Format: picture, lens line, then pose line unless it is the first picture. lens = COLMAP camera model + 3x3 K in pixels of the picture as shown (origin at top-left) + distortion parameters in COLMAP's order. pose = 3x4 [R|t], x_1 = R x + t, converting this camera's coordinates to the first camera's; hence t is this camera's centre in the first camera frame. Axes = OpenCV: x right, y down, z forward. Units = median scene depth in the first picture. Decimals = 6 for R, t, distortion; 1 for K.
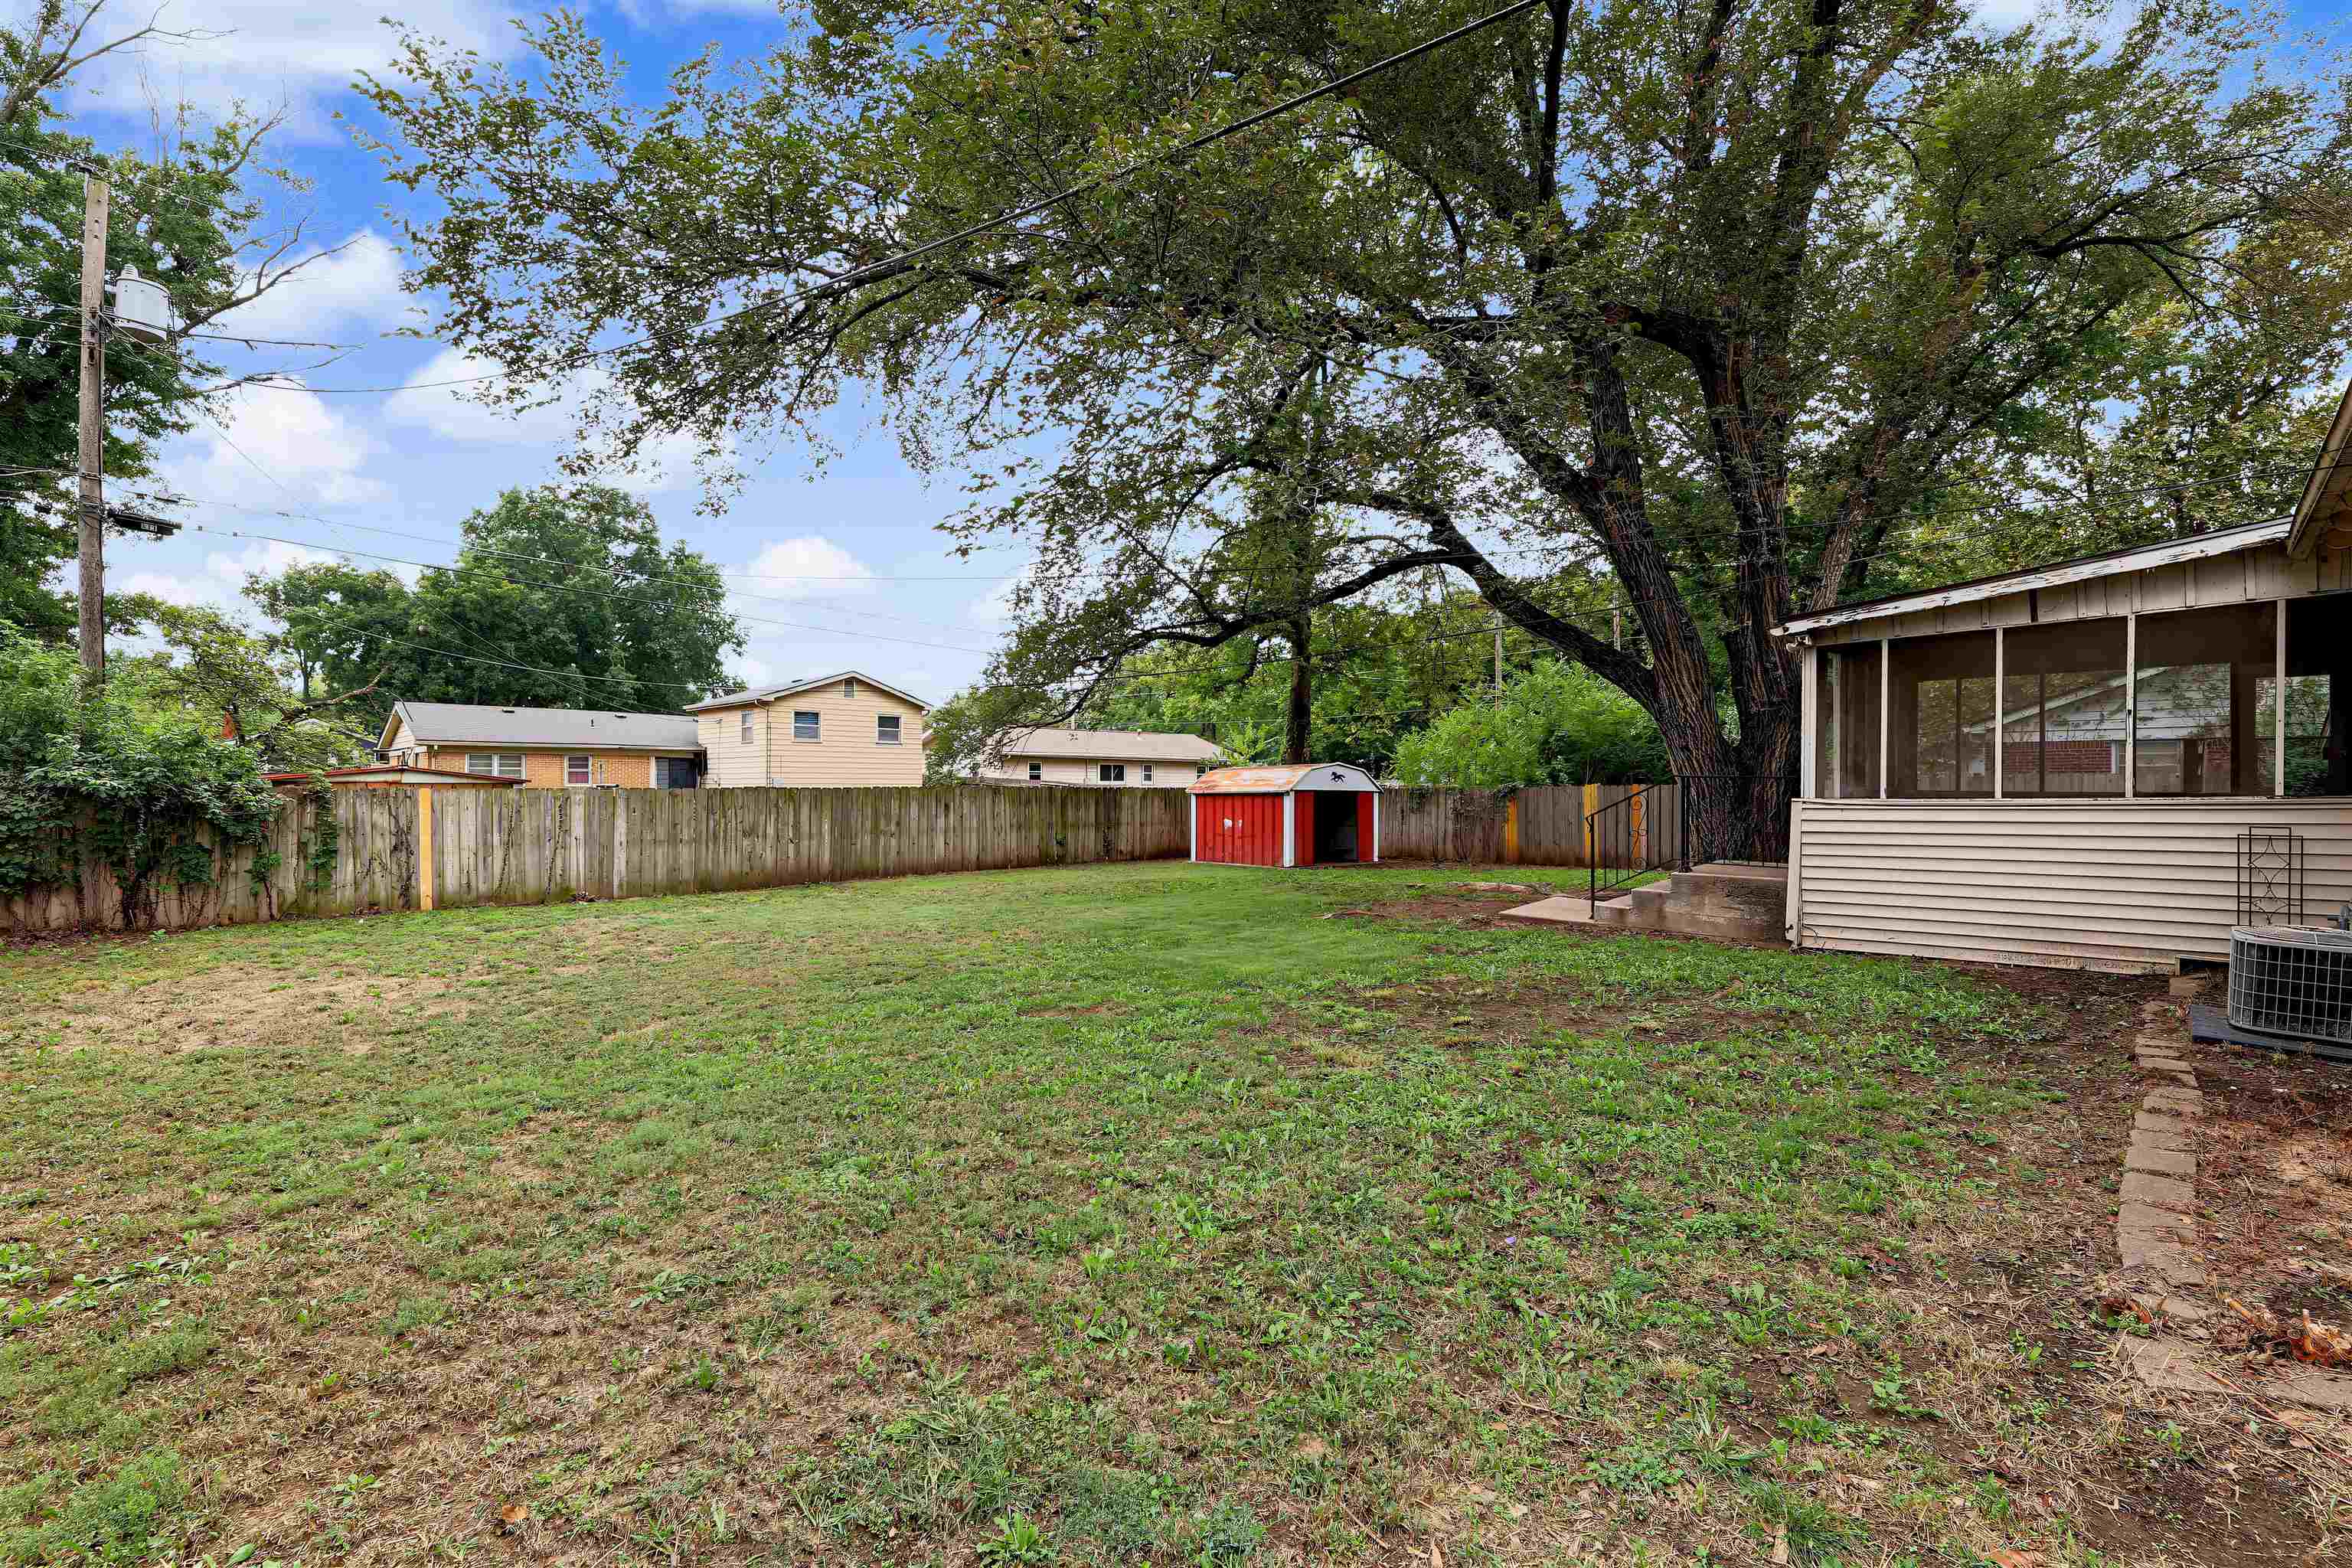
lens RADIAL K [[1026.1, 0, 1177.6], [0, 1026.1, 795.8], [0, 0, 1]] dist [-0.001805, -0.001411]
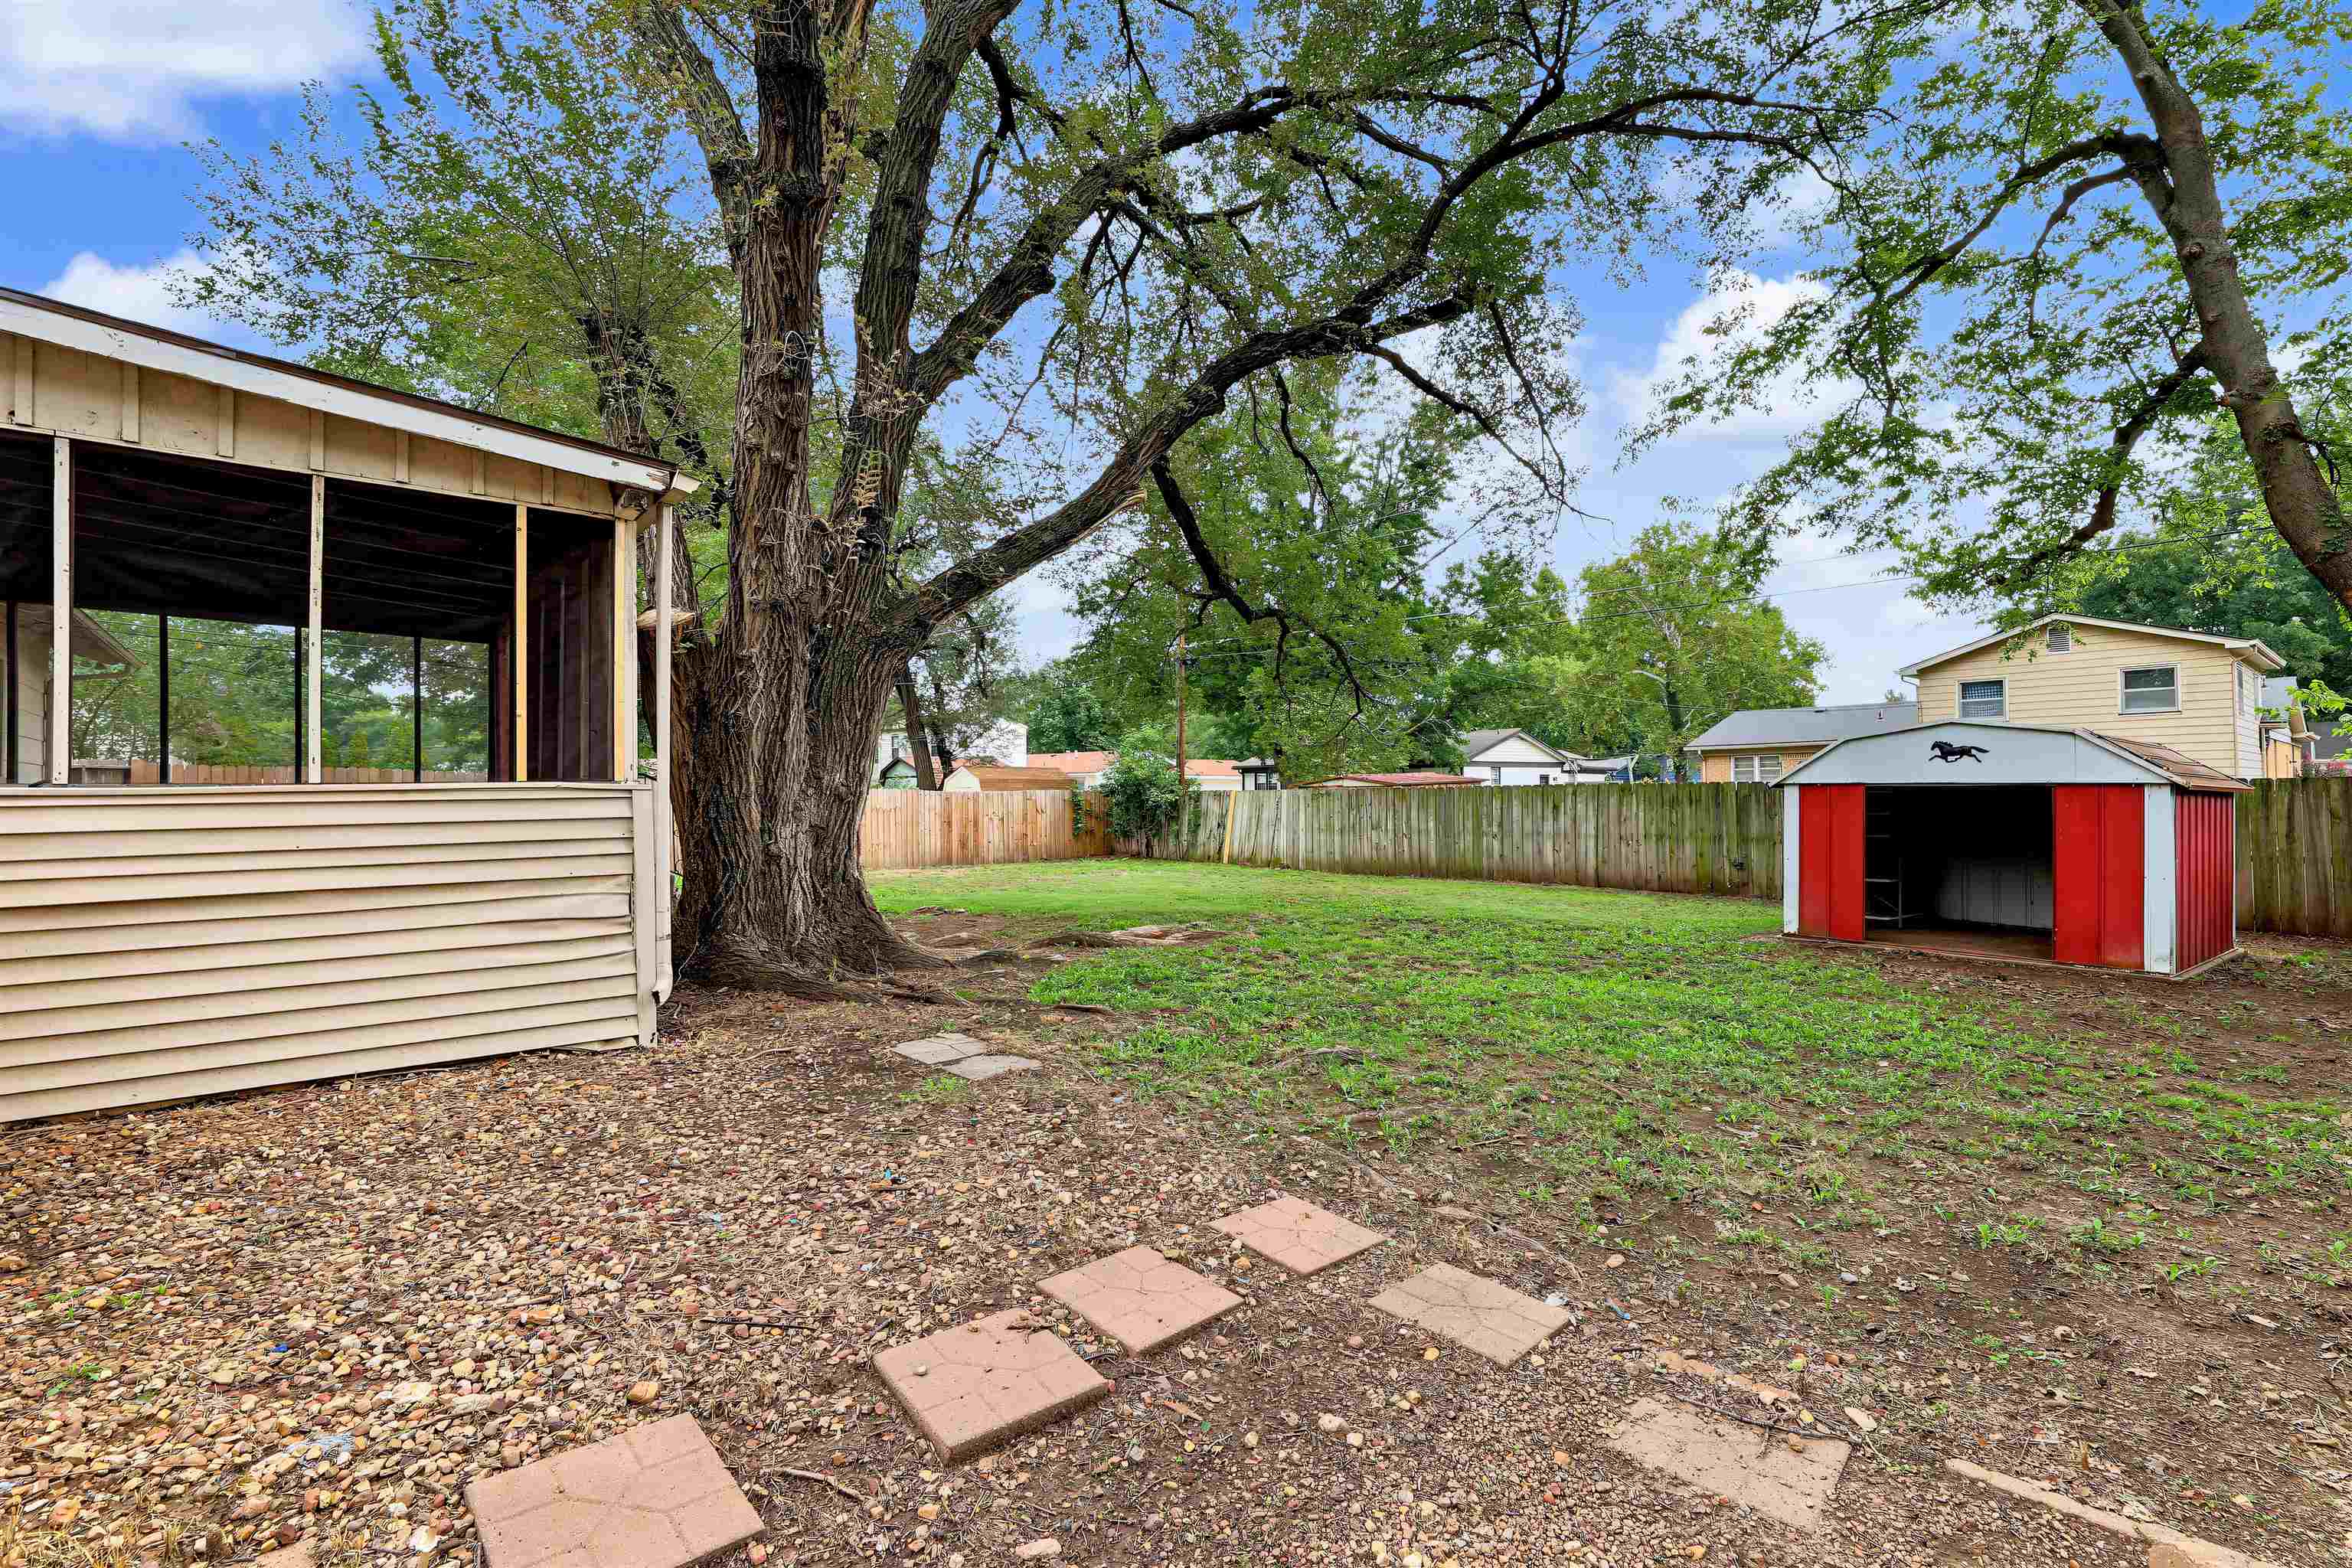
lens RADIAL K [[1026.1, 0, 1174.5], [0, 1026.1, 791.3], [0, 0, 1]] dist [-0.001805, -0.001411]
pose [[-0.094830, -0.002702, -0.995490, 0.680542], [-0.001457, 0.999996, -0.002575, -0.000407], [0.995492, 0.001206, -0.094833, 0.795600]]
